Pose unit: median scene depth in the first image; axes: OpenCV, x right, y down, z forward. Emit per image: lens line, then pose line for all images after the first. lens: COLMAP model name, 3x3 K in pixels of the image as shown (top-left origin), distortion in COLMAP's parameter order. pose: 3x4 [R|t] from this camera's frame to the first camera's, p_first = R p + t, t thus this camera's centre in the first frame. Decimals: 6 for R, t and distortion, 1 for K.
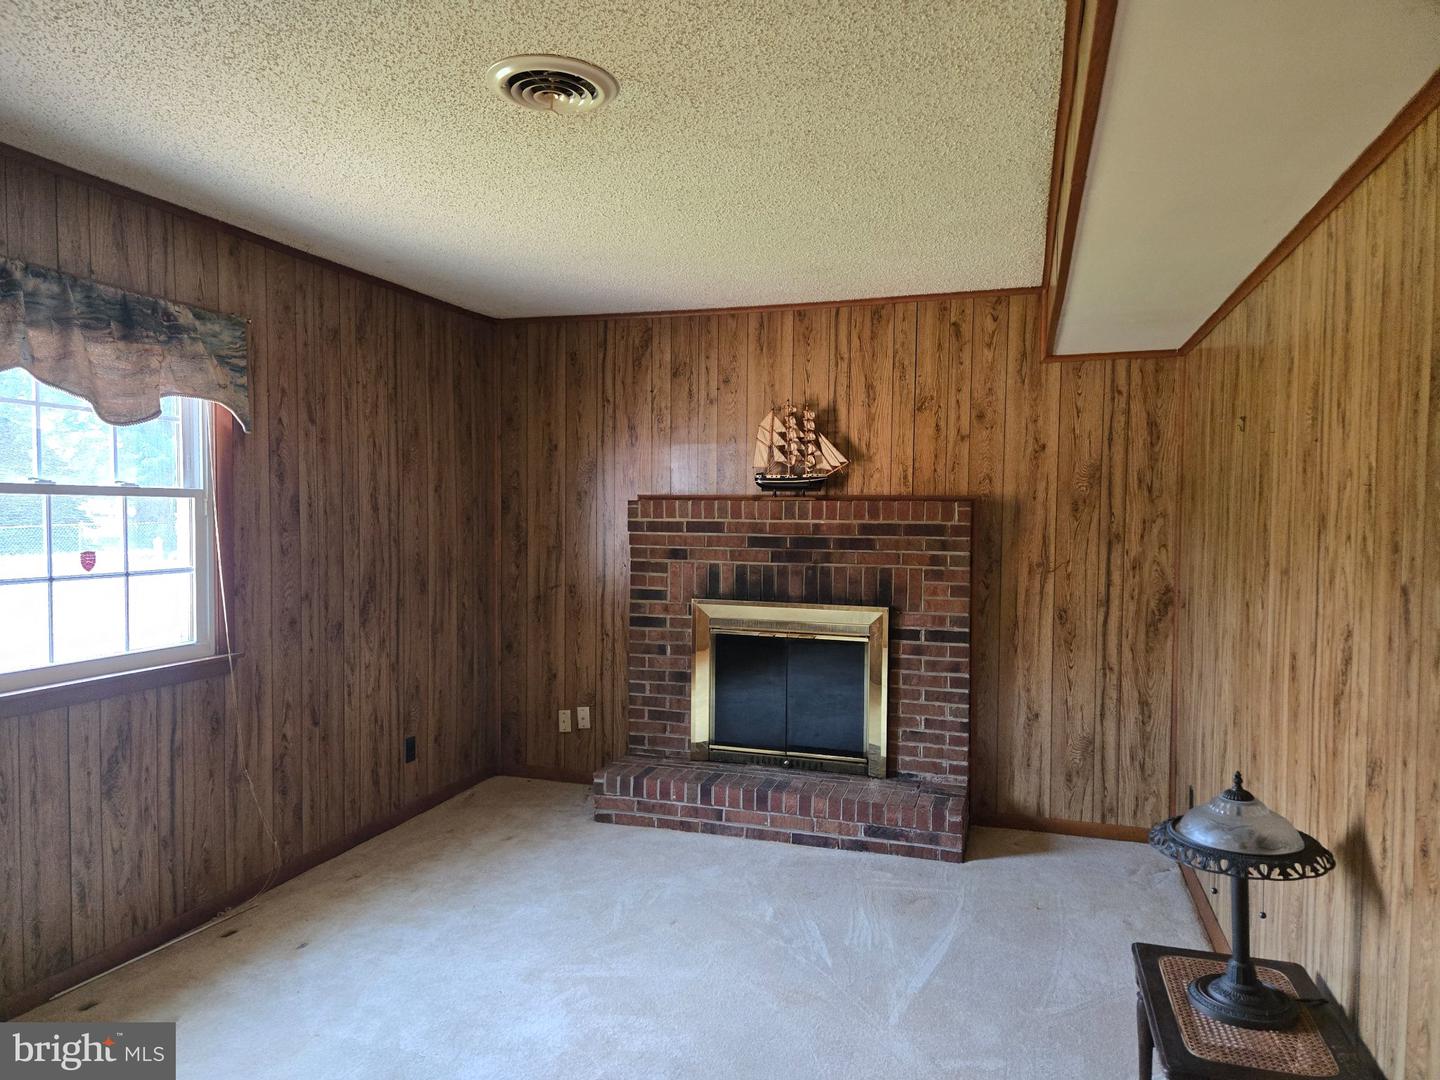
lens RADIAL K [[982.4, 0, 715.5], [0, 982.4, 545.1], [0, 0, 1]] dist [0.075327, -0.059212]
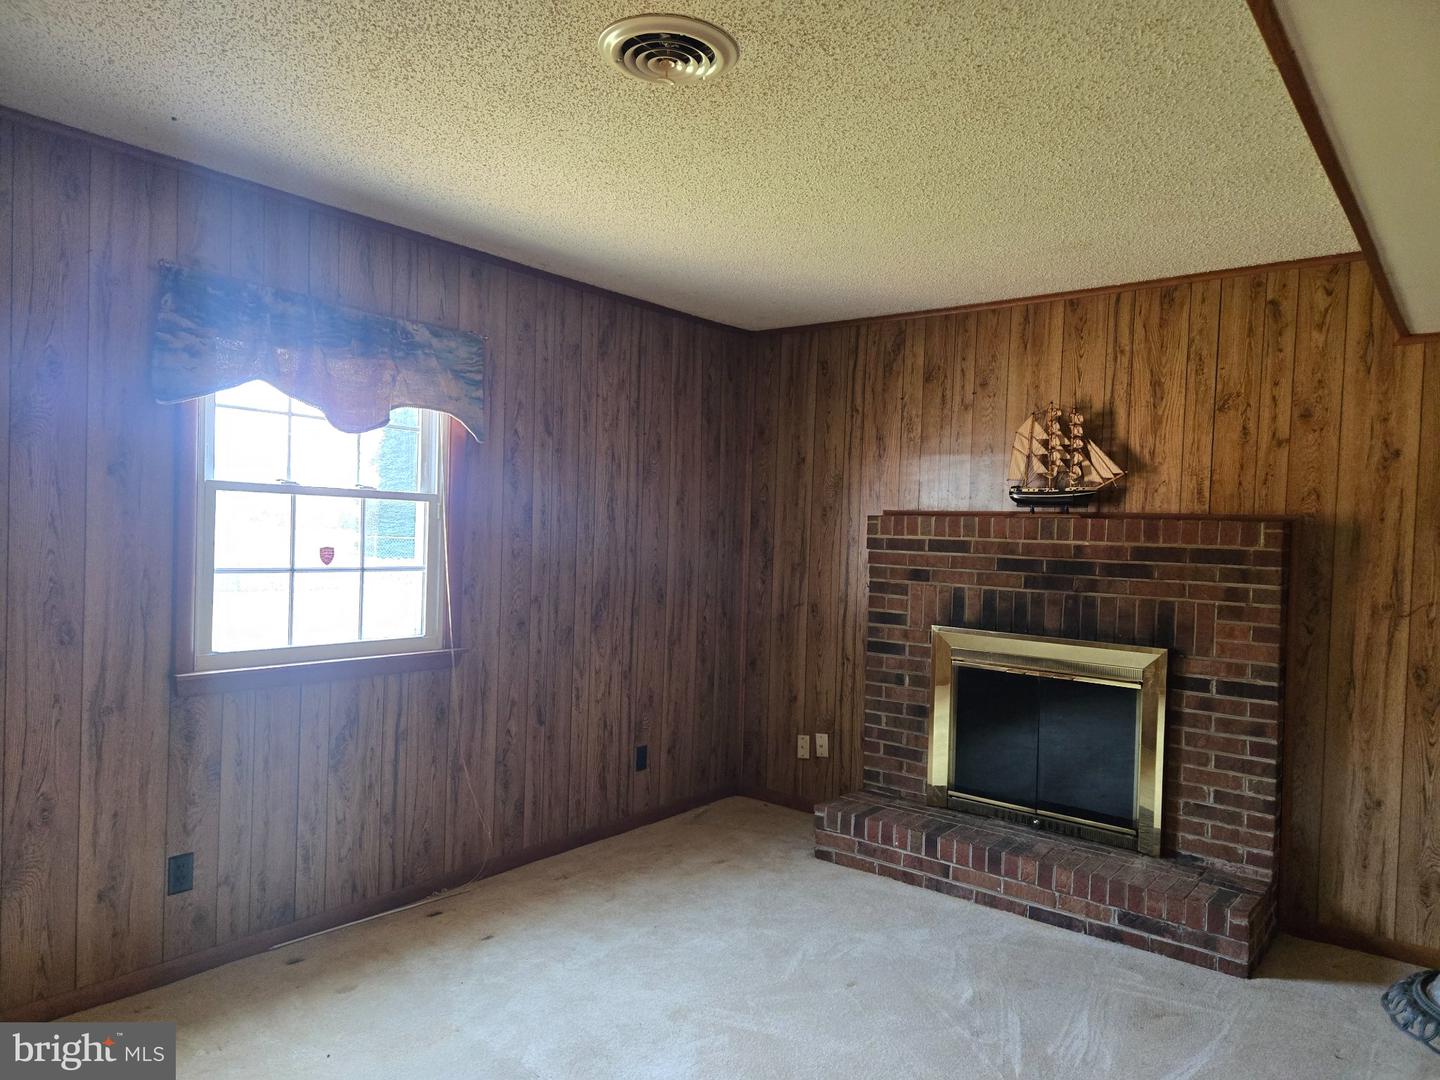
lens RADIAL K [[982.1, 0, 710.1], [0, 982.1, 546.4], [0, 0, 1]] dist [0.078603, -0.065936]
pose [[0.933938, 0.027913, -0.356343, 0.113042], [-0.037274, 0.999116, -0.019429, 0.007896], [0.355485, 0.031428, 0.934153, 0.084710]]
